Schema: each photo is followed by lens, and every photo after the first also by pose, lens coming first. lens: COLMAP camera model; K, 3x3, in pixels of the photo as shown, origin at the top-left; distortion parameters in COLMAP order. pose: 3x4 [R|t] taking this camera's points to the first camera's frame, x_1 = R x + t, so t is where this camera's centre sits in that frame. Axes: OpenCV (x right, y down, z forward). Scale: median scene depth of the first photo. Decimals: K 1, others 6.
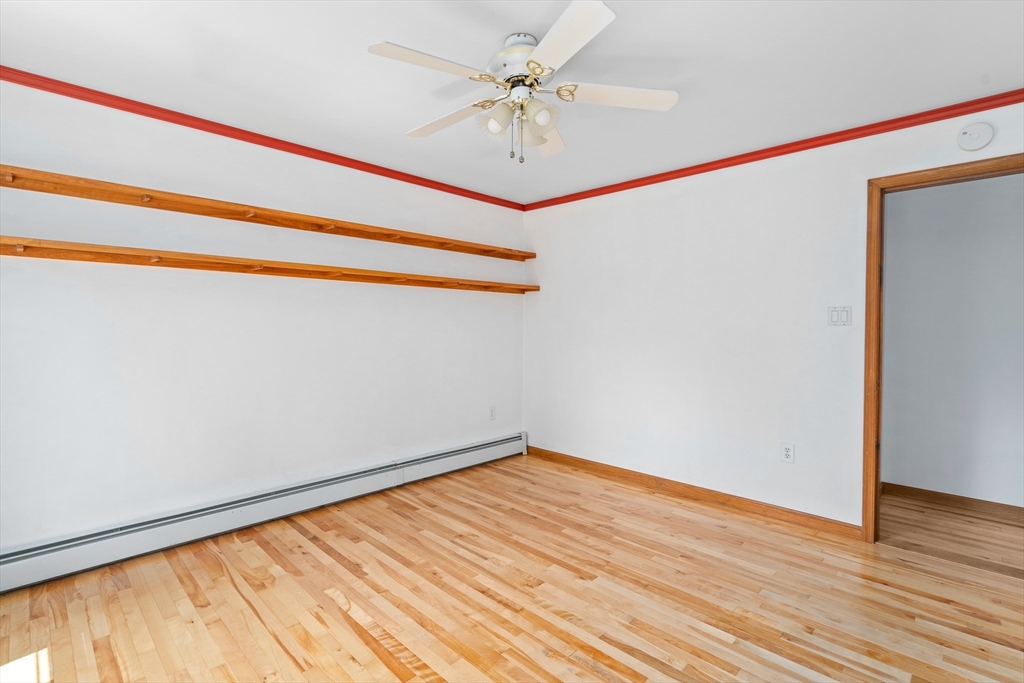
lens RADIAL K [[465.9, 0, 511.8], [0, 465.9, 344.6], [0, 0, 1]] dist [-0.002015, 0.000391]
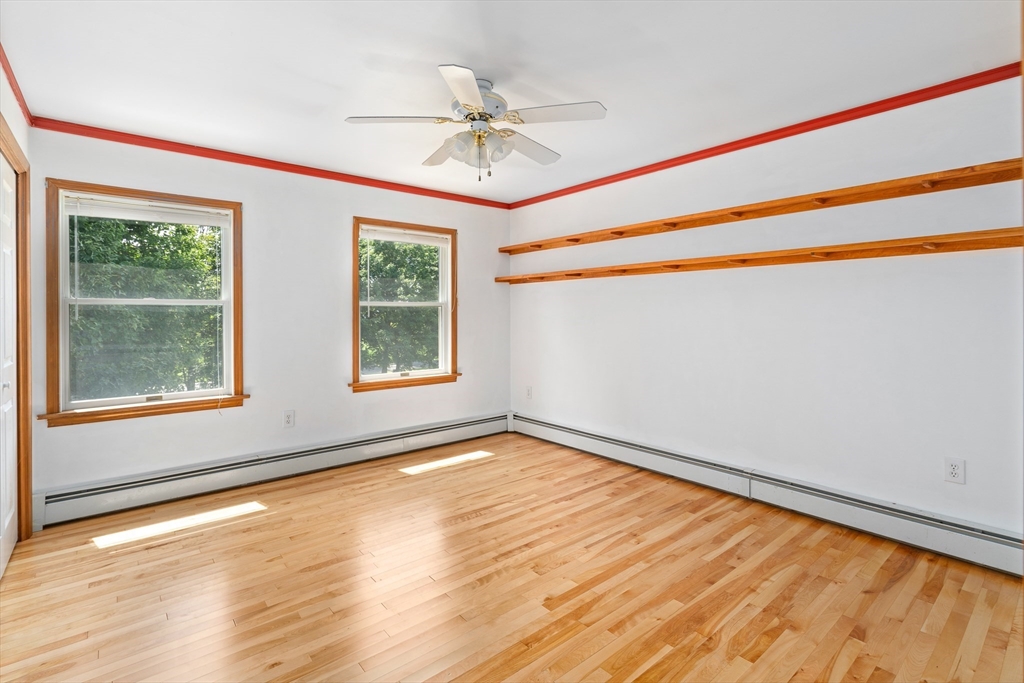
lens RADIAL K [[478.4, 0, 512.7], [0, 478.4, 312.9], [0, 0, 1]] dist [-0.000585, 0.000091]
pose [[-0.078572, -0.005448, -0.996894, 0.854012], [-0.037159, 0.999306, -0.002532, -0.023541], [0.996216, 0.036845, -0.078720, 0.800584]]
